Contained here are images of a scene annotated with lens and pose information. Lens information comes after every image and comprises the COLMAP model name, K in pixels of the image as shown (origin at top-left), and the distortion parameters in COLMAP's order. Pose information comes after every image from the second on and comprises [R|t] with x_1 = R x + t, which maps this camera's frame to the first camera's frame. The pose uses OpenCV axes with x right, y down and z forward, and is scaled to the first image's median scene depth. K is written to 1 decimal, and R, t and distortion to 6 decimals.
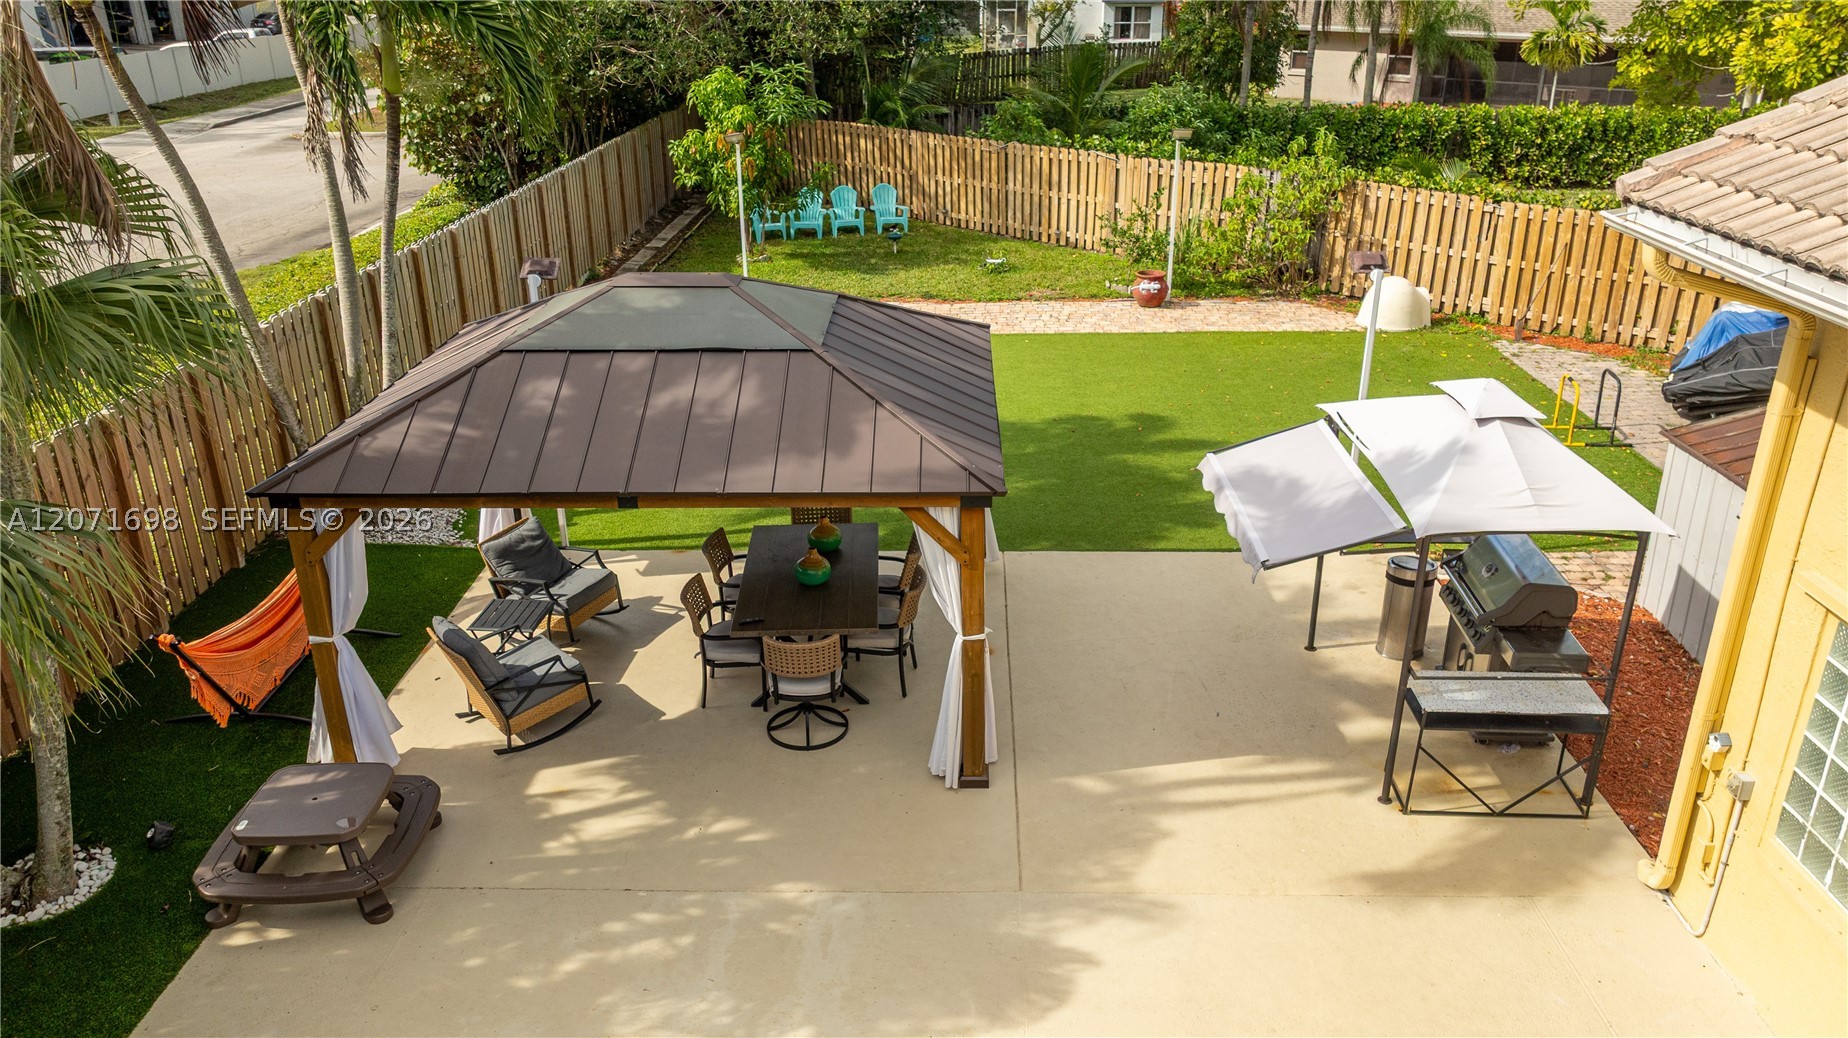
lens RADIAL K [[1343.5, 0, 924.0], [0, 1343.5, 519.0], [0, 0, 1]] dist [-0.000096, -0.002403]
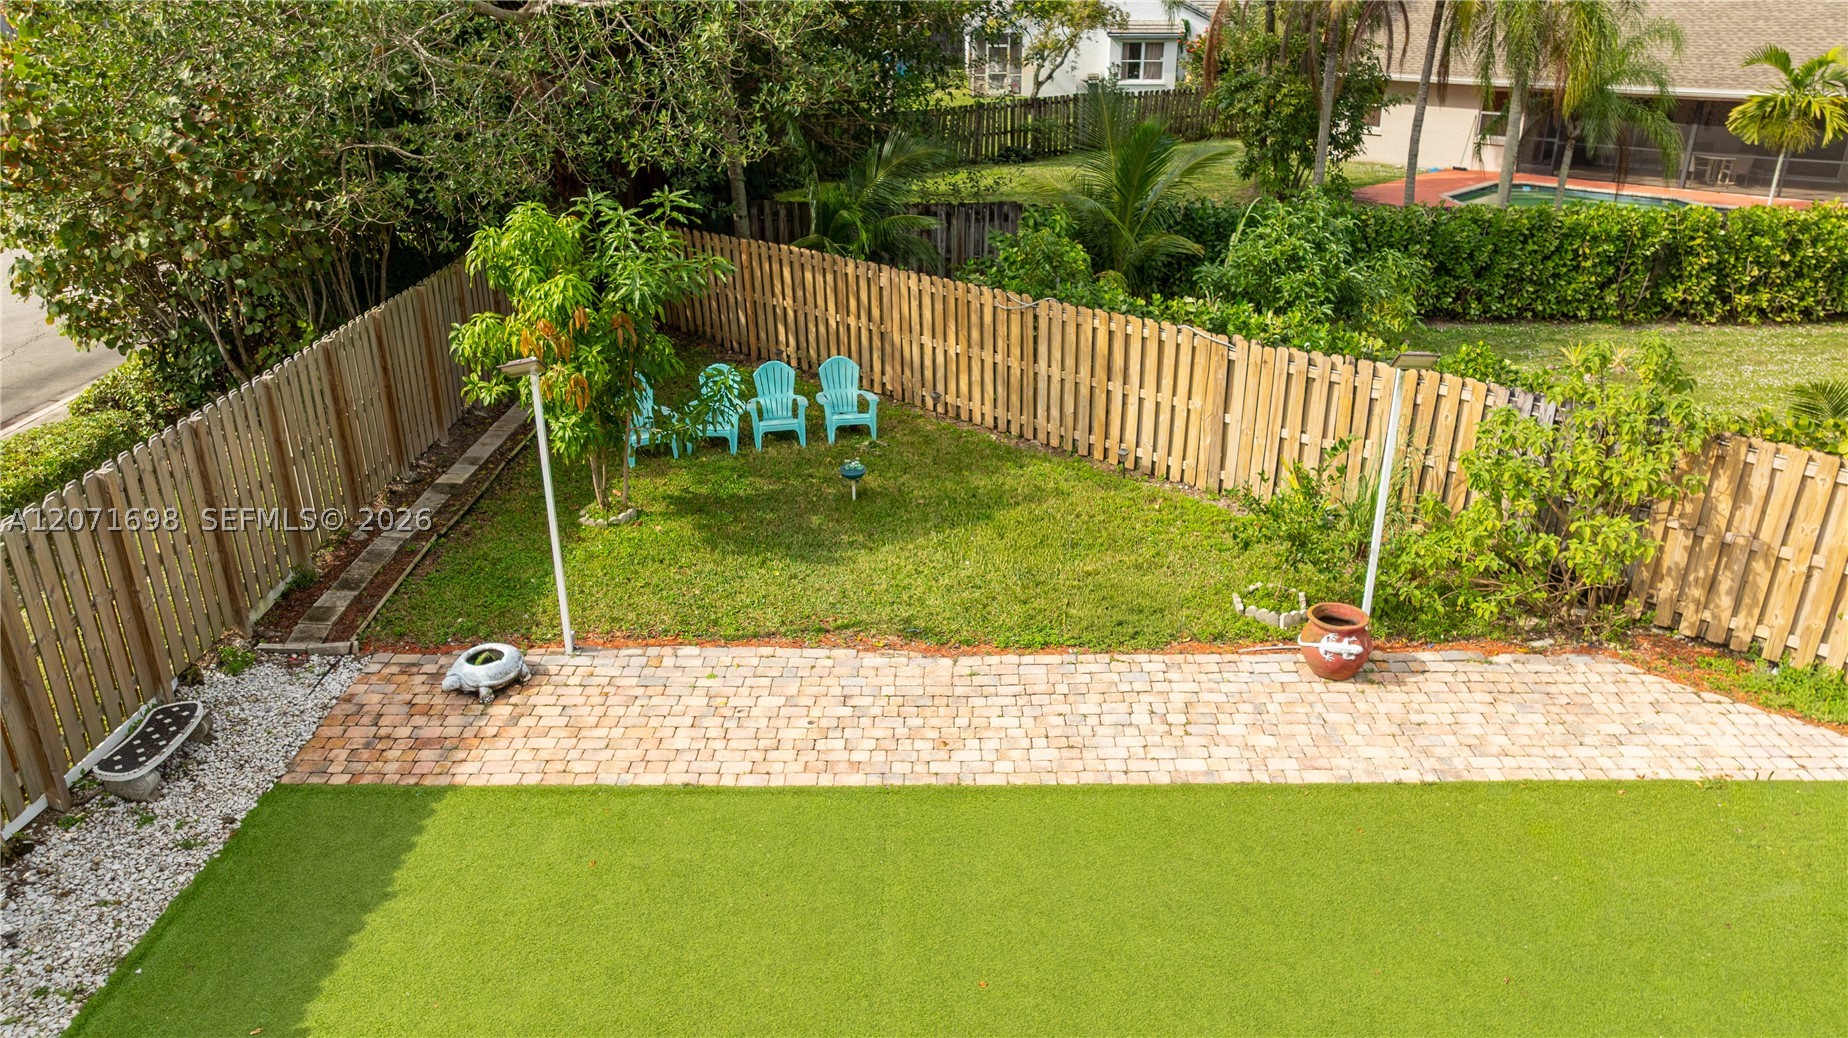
lens RADIAL K [[1300.5, 0, 922.8], [0, 1300.5, 536.5], [0, 0, 1]] dist [-0.024732, 0.060604]
pose [[0.999893, -0.002686, 0.014394, 0.000561], [0.002552, 0.999954, 0.009297, -0.175113], [-0.014419, -0.009259, 0.999853, 0.400359]]
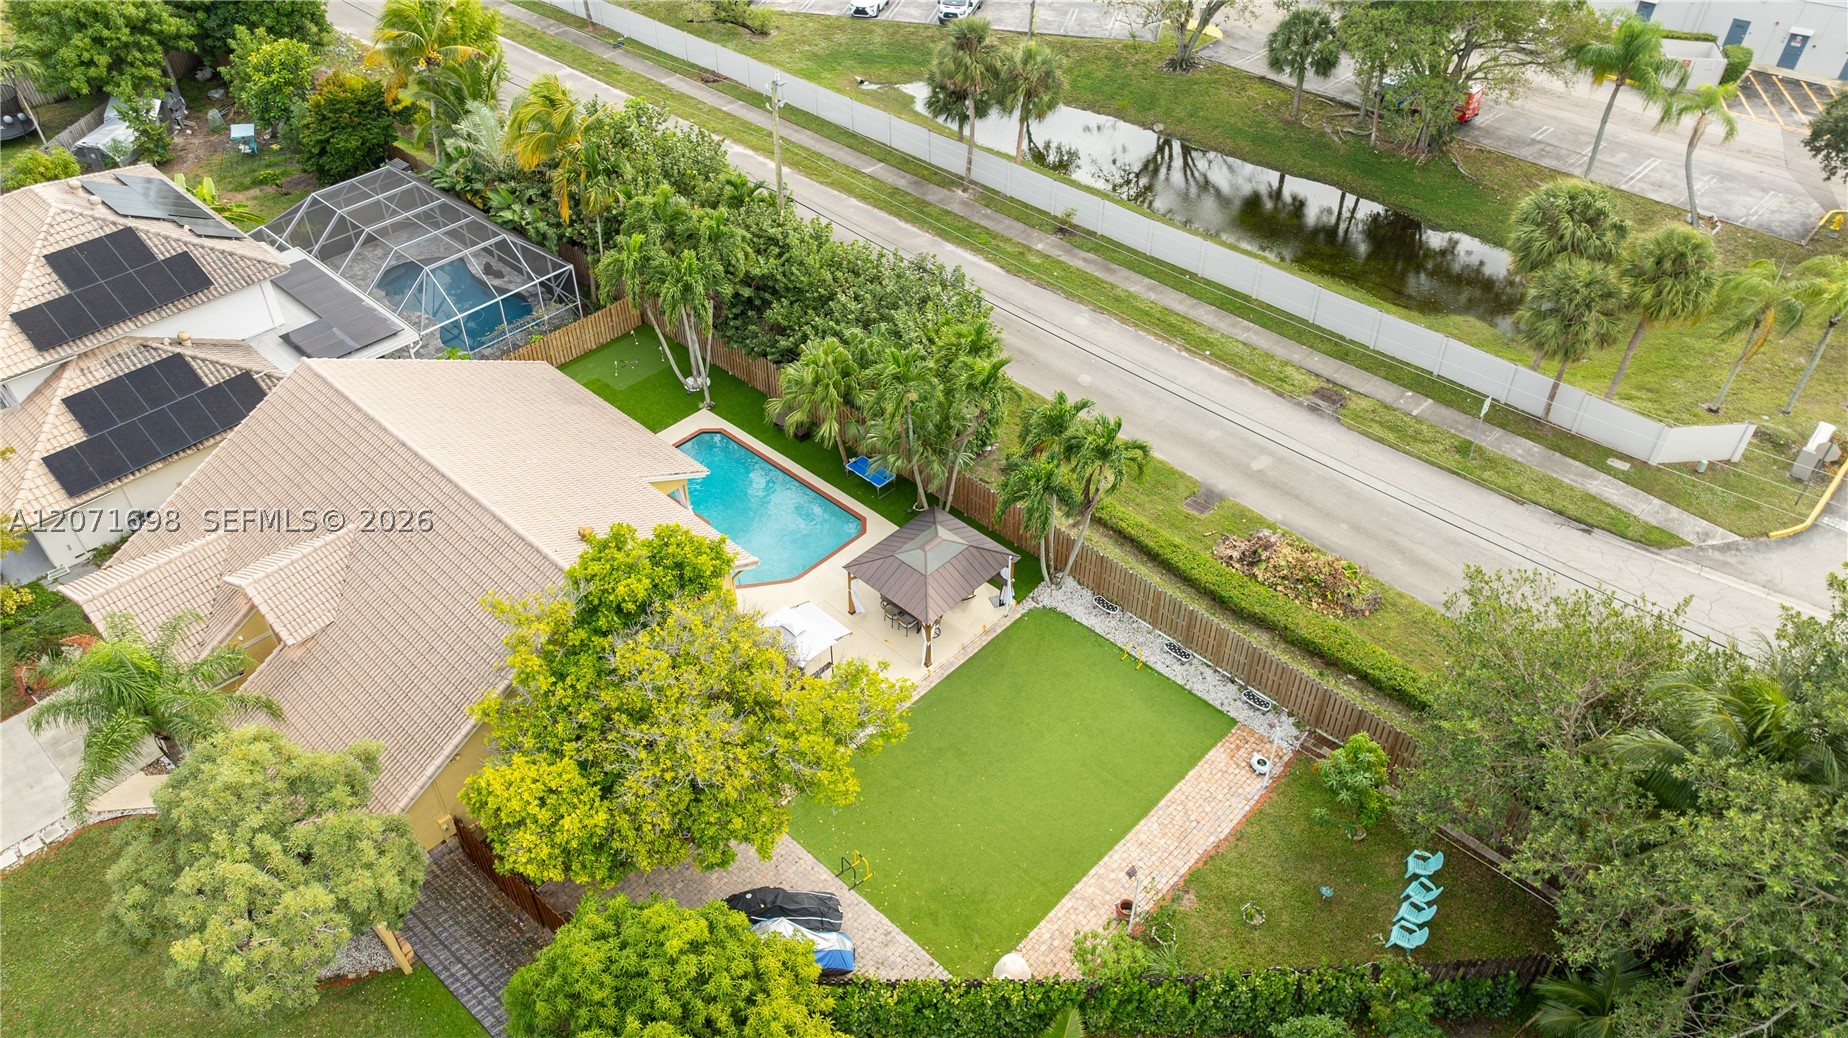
lens RADIAL K [[1300.5, 0, 922.8], [0, 1300.5, 536.5], [0, 0, 1]] dist [-0.024732, 0.060604]
pose [[-0.673185, 0.490658, -0.553242, 0.830987], [-0.283016, 0.520240, 0.805762, -1.362473], [0.683172, 0.699003, -0.211353, 0.674675]]
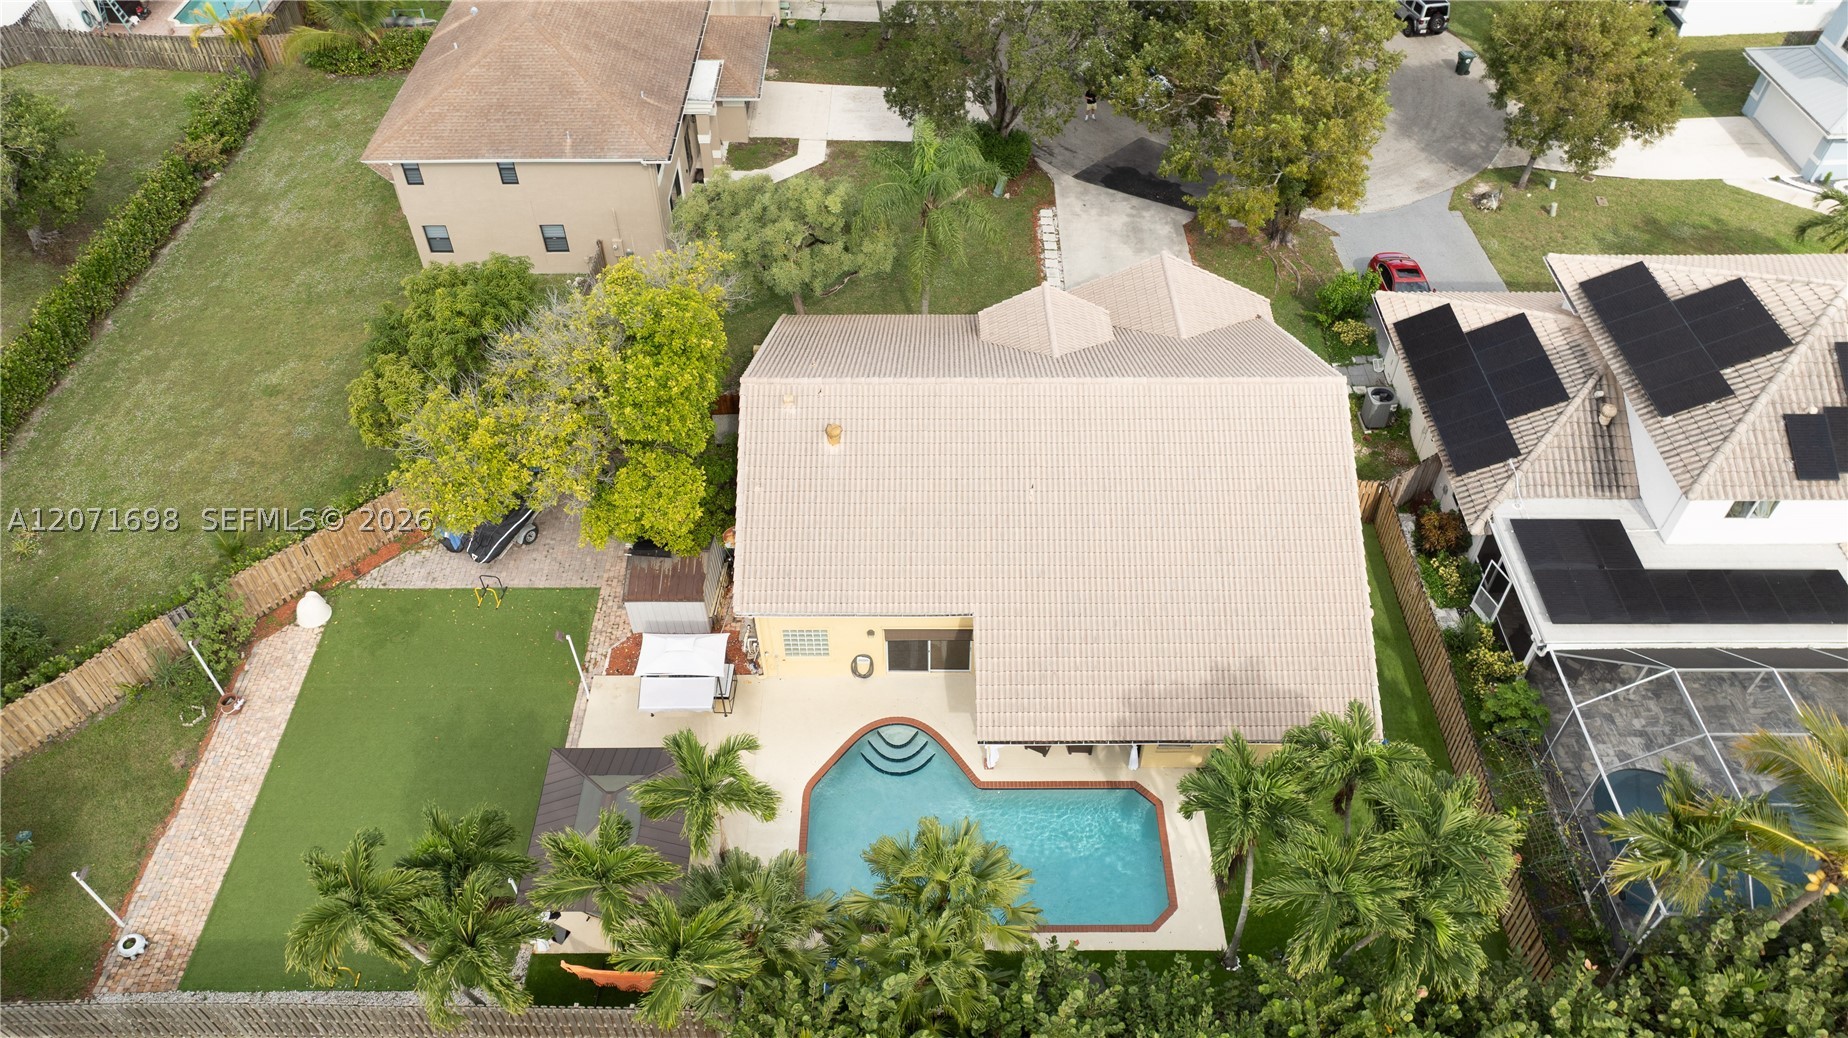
lens RADIAL K [[1300.5, 0, 922.8], [0, 1300.5, 536.5], [0, 0, 1]] dist [-0.024732, 0.060604]
pose [[-0.013261, -0.728405, 0.685019, -0.690424], [0.396151, 0.625192, 0.672458, -0.887913], [-0.918090, 0.280289, 0.280267, -0.308750]]
